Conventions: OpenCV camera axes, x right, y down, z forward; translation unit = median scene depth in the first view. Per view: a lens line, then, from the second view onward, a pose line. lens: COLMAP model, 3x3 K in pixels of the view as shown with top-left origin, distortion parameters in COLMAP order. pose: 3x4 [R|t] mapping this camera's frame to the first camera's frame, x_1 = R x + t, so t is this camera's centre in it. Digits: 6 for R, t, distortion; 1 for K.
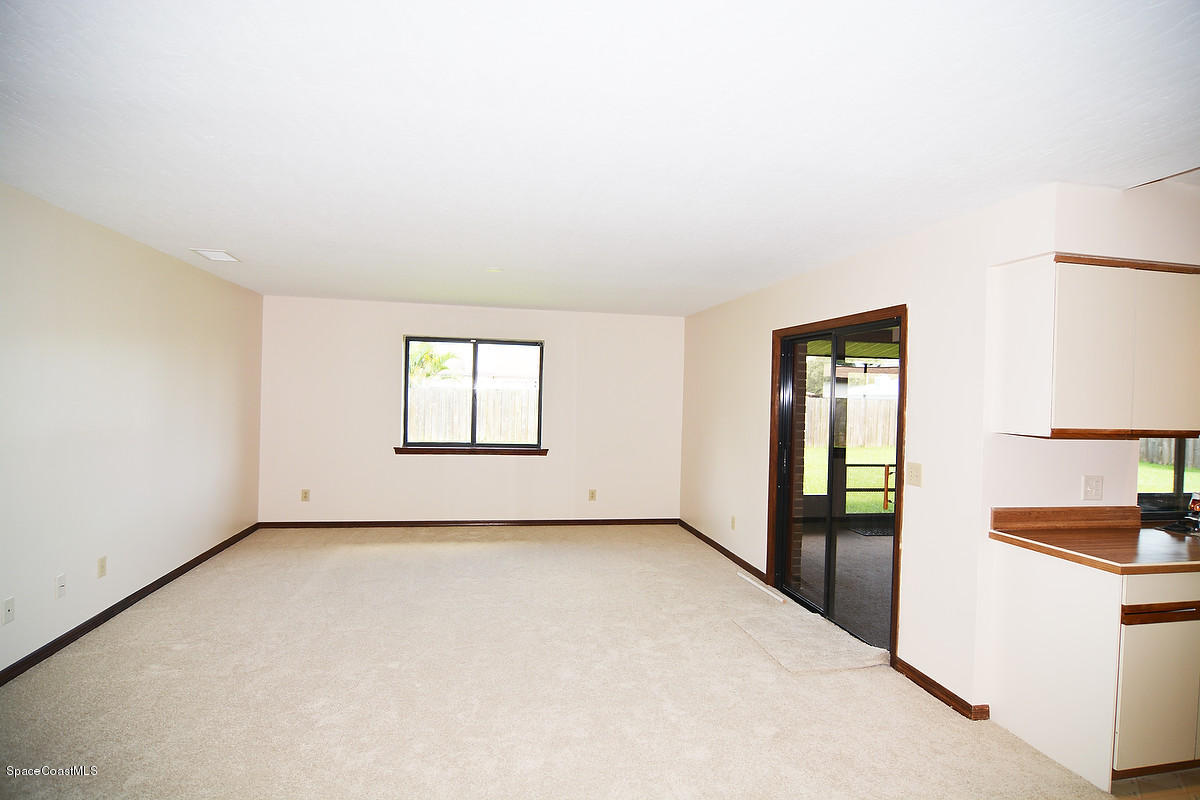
lens RADIAL K [[633.7, 0, 600.0], [0, 633.7, 400.0], [0, 0, 1]] dist [-0.010402, -0.002199]
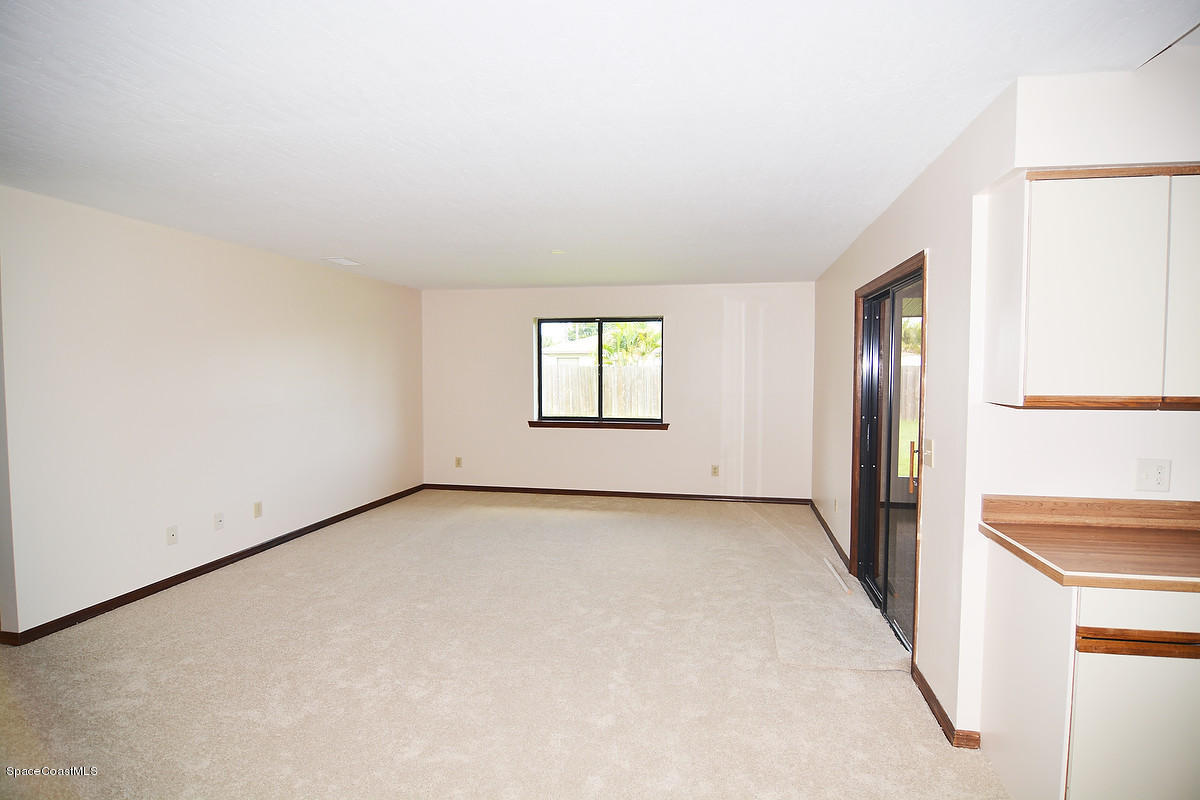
lens RADIAL K [[633.7, 0, 600.0], [0, 633.7, 400.0], [0, 0, 1]] dist [-0.010402, -0.002199]
pose [[0.928441, -0.007241, -0.371410, 0.270958], [0.020744, 0.999261, 0.032374, 0.007385], [0.370901, -0.037762, 0.927905, 0.039338]]
